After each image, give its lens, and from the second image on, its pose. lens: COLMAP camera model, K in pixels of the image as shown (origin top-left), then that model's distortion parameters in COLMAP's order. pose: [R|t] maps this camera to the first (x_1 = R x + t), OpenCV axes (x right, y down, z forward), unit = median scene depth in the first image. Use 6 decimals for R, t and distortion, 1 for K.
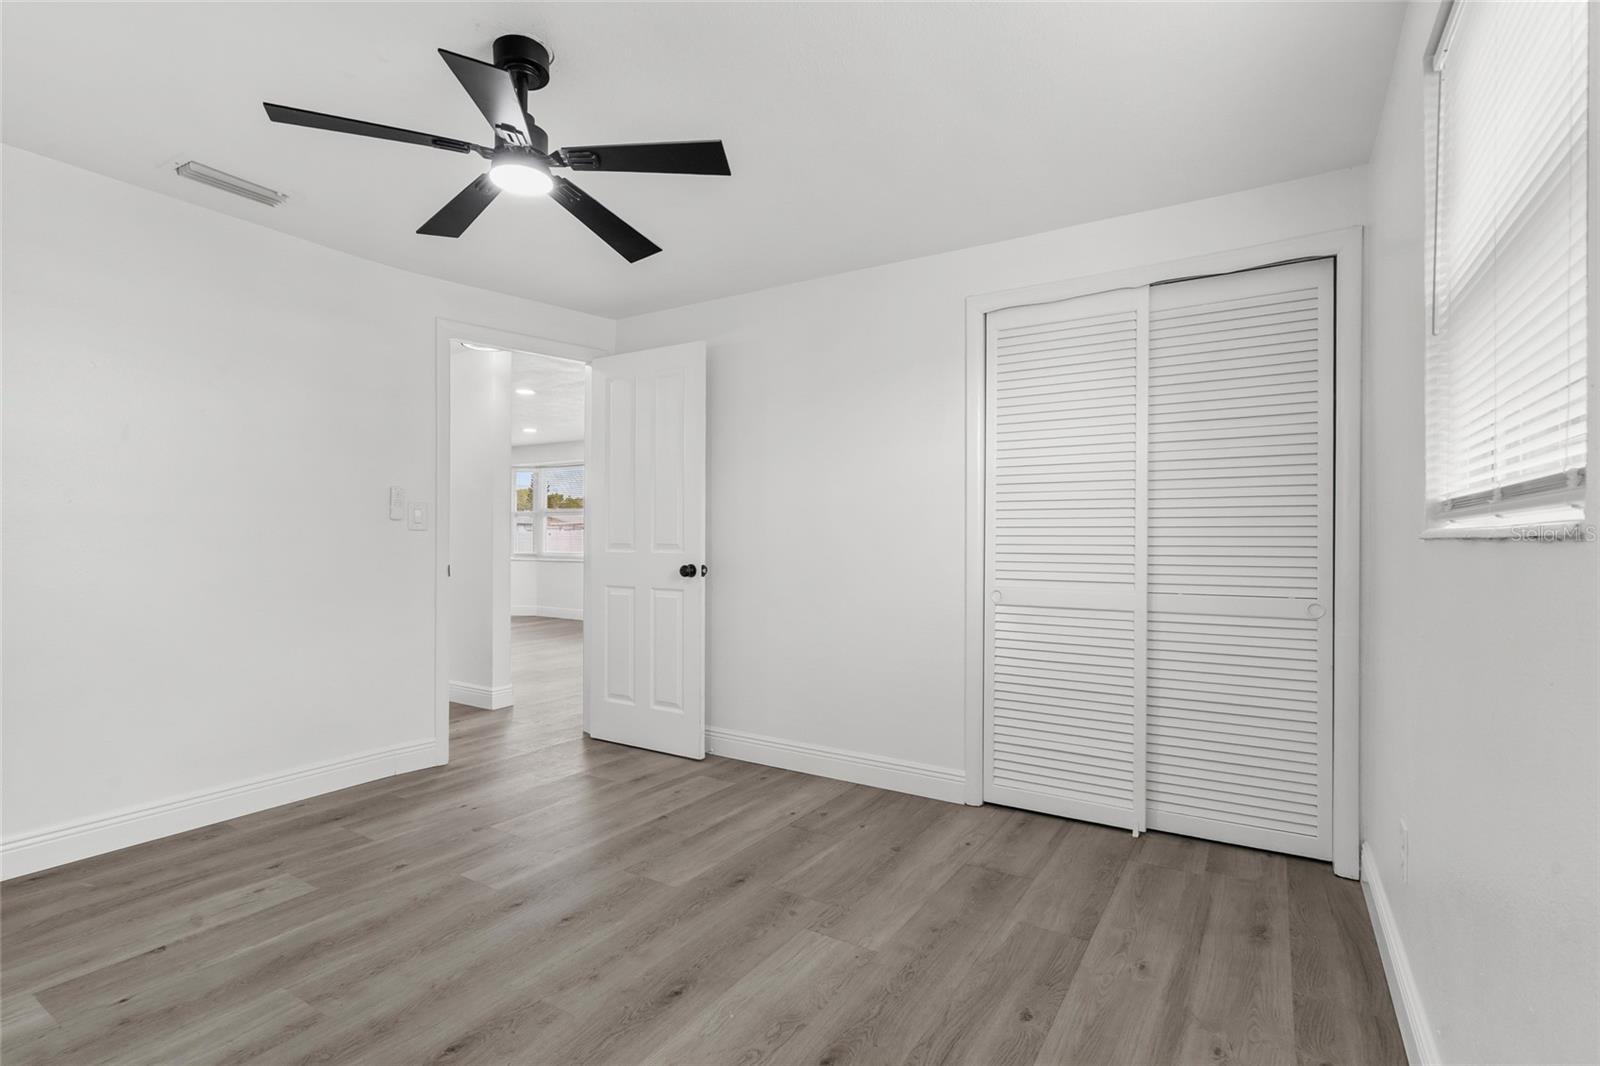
lens RADIAL K [[738.8, 0, 804.3], [0, 738.8, 543.9], [0, 0, 1]] dist [-0.001034, 0.000399]
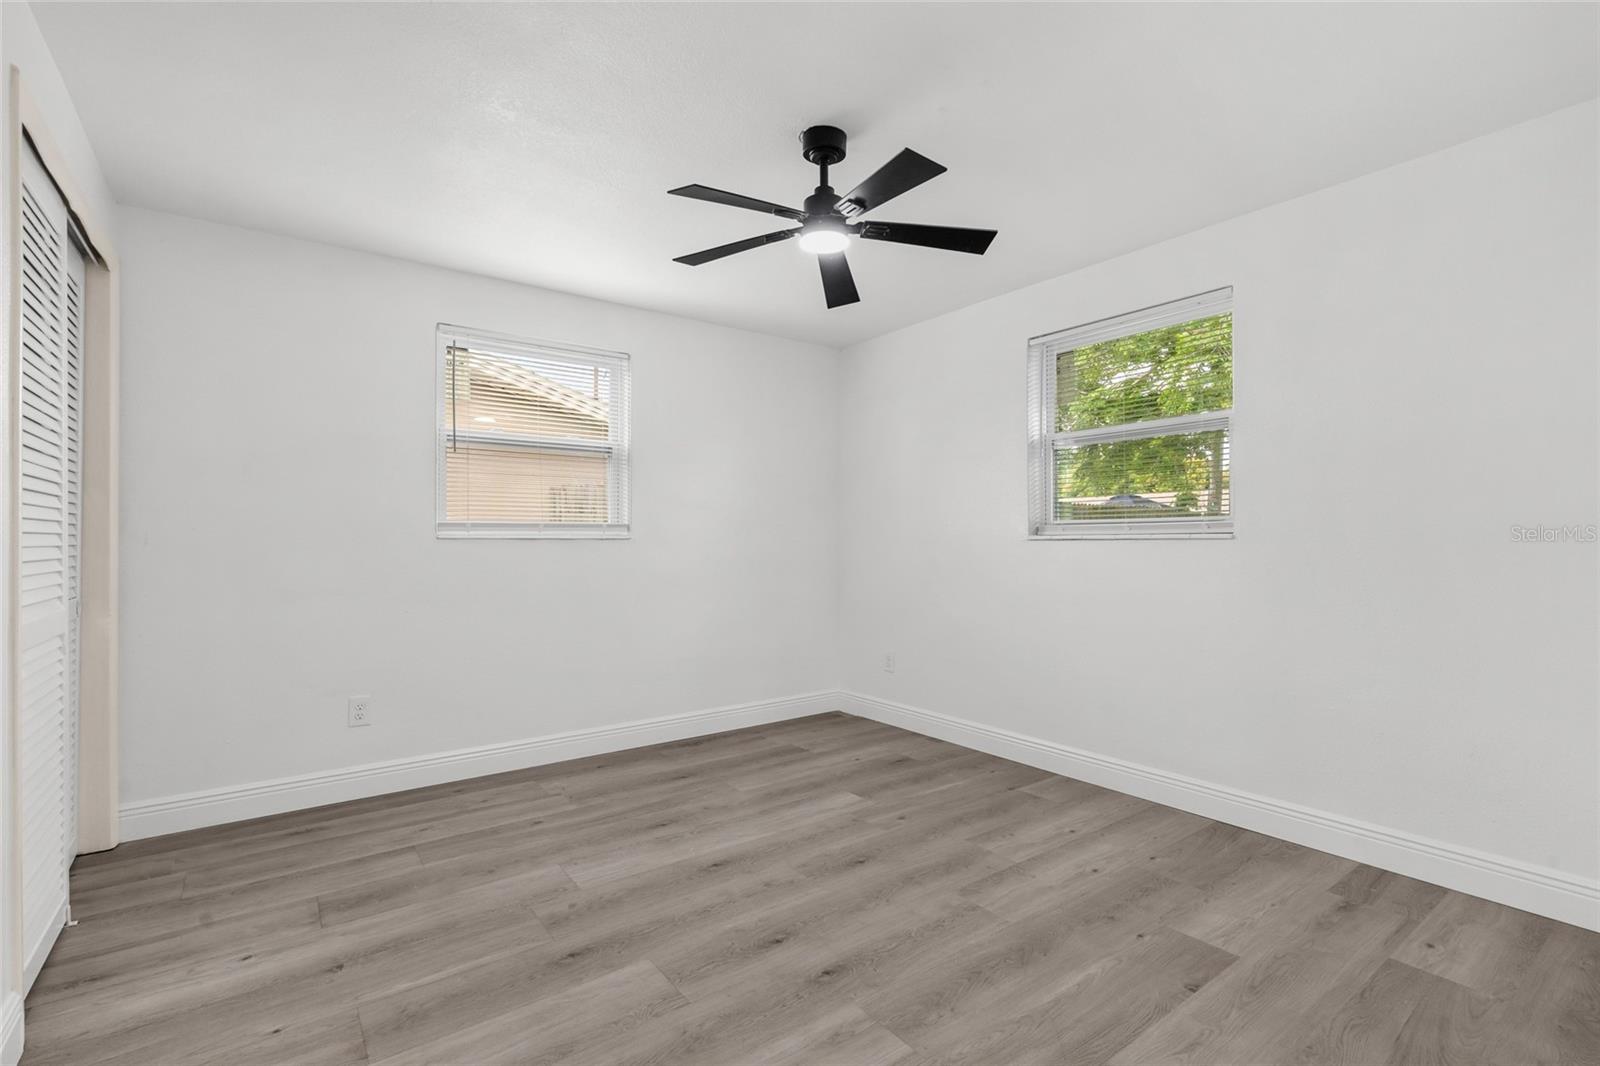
lens RADIAL K [[733.8, 0, 796.8], [0, 733.8, 533.5], [0, 0, 1]] dist [-0.001587, 0.000250]
pose [[-0.926669, -0.000702, 0.375878, -0.739235], [-0.001302, 0.999998, -0.001342, -0.013854], [-0.375876, -0.001733, -0.926668, 1.973037]]
